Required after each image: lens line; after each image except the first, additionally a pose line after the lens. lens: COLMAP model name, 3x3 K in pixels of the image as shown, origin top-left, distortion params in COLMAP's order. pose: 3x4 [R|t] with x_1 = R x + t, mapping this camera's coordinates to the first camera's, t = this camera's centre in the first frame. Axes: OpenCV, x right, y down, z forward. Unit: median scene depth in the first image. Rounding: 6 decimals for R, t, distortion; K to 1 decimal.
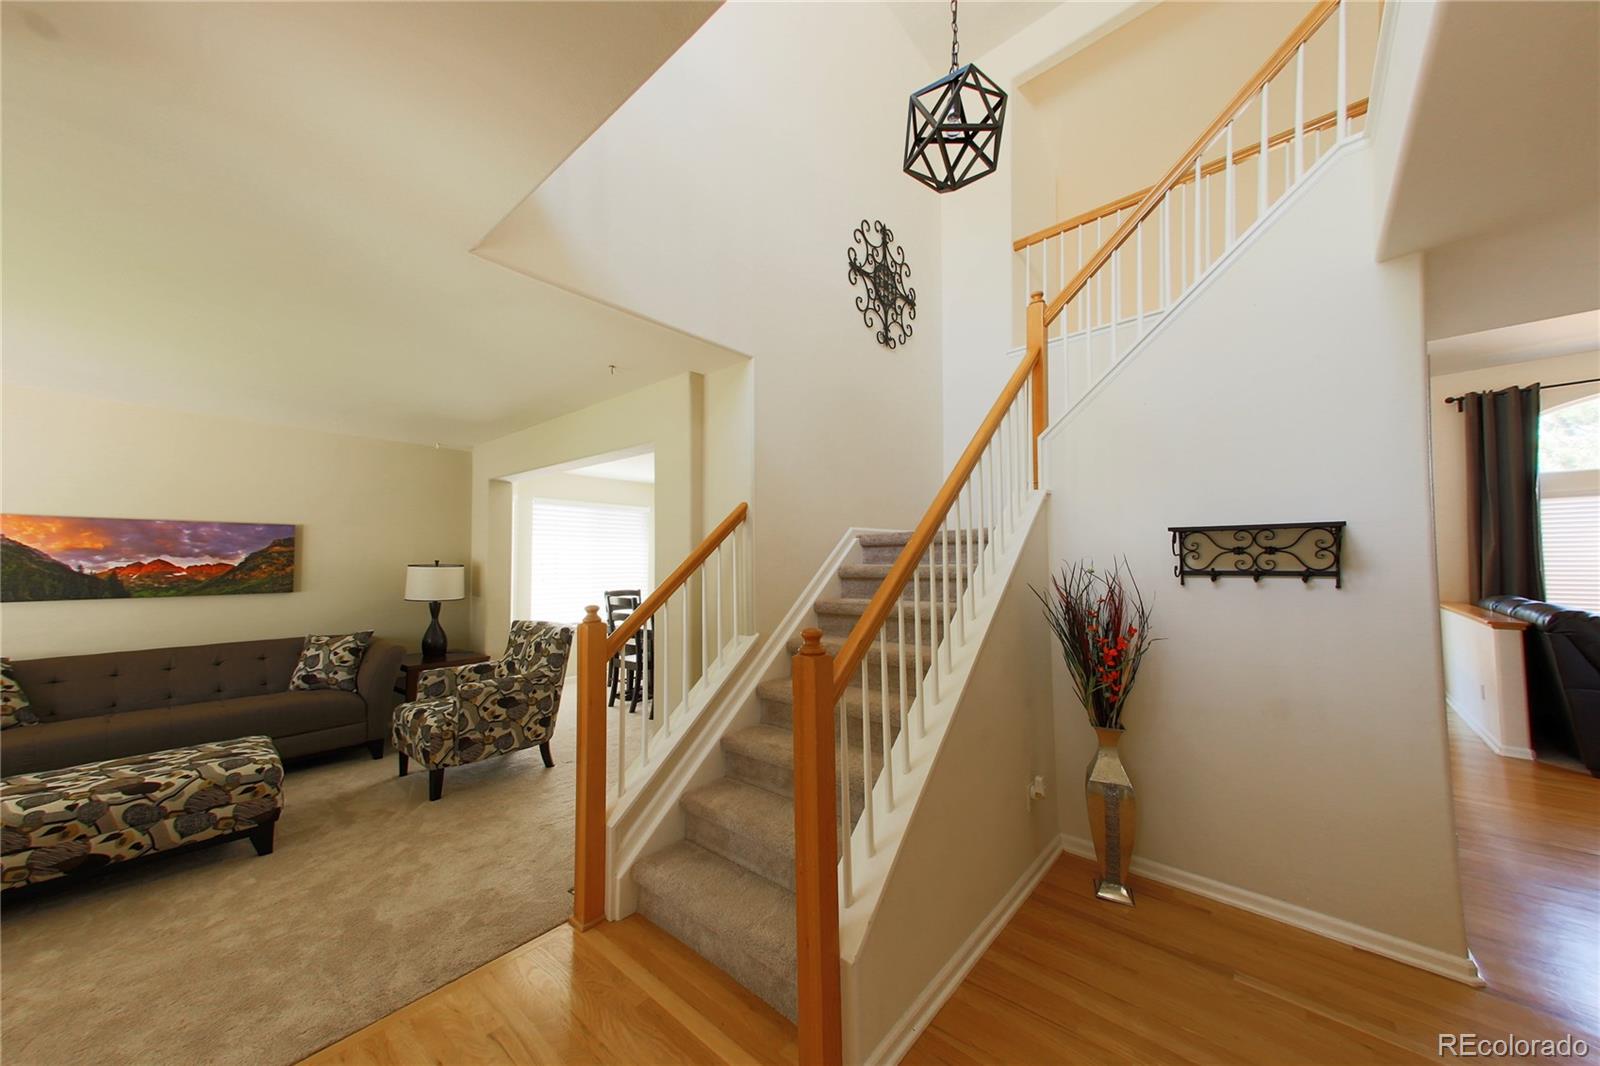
lens RADIAL K [[569.9, 0, 801.5], [0, 569.9, 543.8], [0, 0, 1]] dist [0.038841, -0.000229]
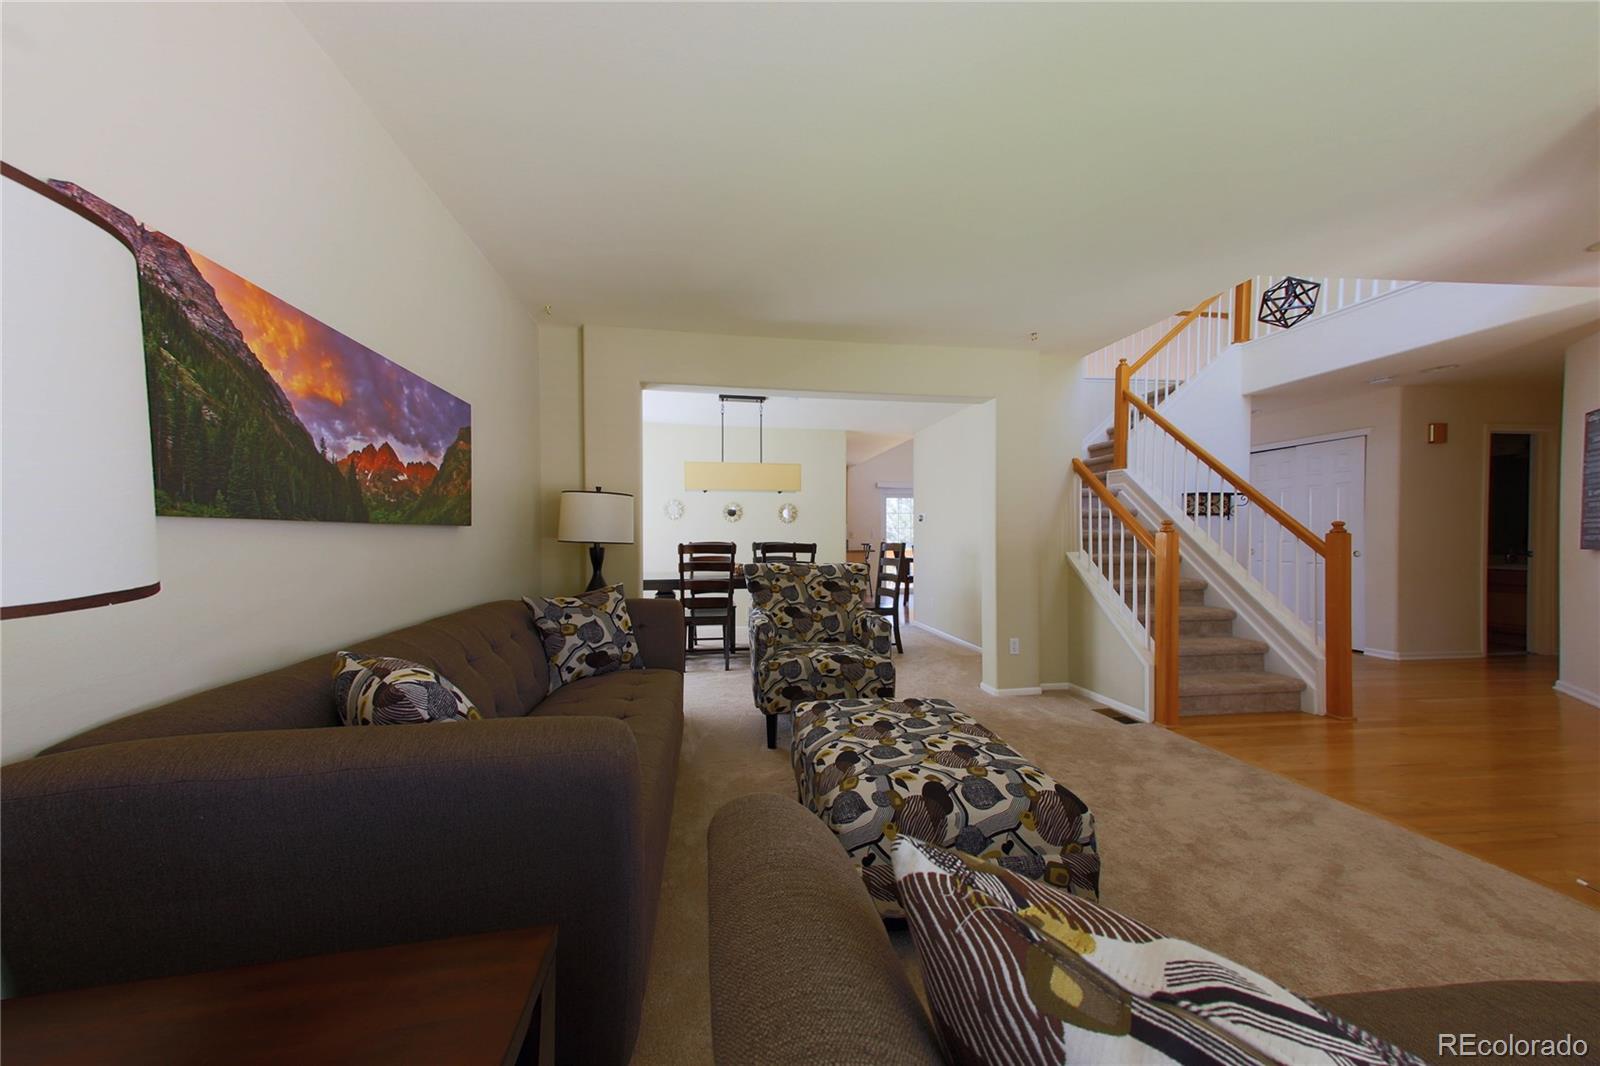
lens RADIAL K [[569.9, 0, 816.3], [0, 569.9, 540.0], [0, 0, 1]] dist [0.038841, -0.000229]
pose [[0.630771, -0.005036, 0.775953, -1.147279], [-0.028422, 0.999158, 0.029588, 0.074455], [-0.775449, -0.040717, 0.630096, 0.418639]]
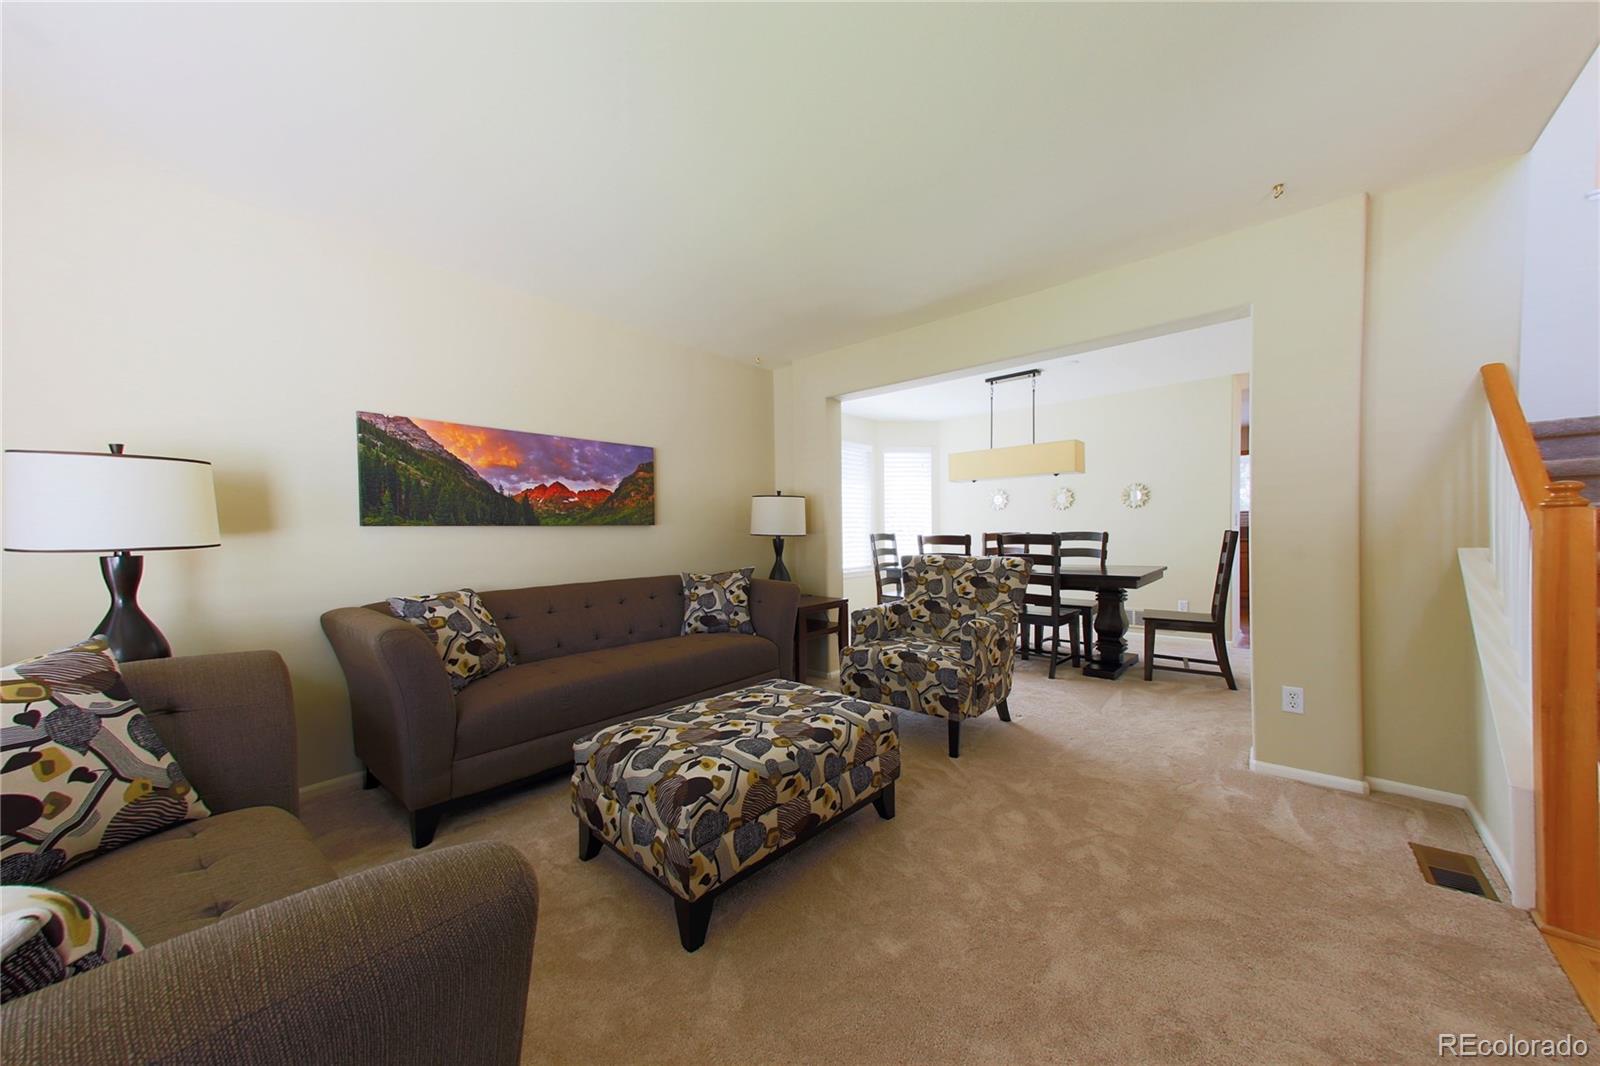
lens RADIAL K [[569.9, 0, 807.9], [0, 569.9, 543.5], [0, 0, 1]] dist [0.038841, -0.000229]
pose [[0.999887, -0.015021, -0.000472, -0.675094], [0.015023, 0.998173, 0.058517, 0.067595], [-0.000408, -0.058517, 0.998286, 0.157962]]
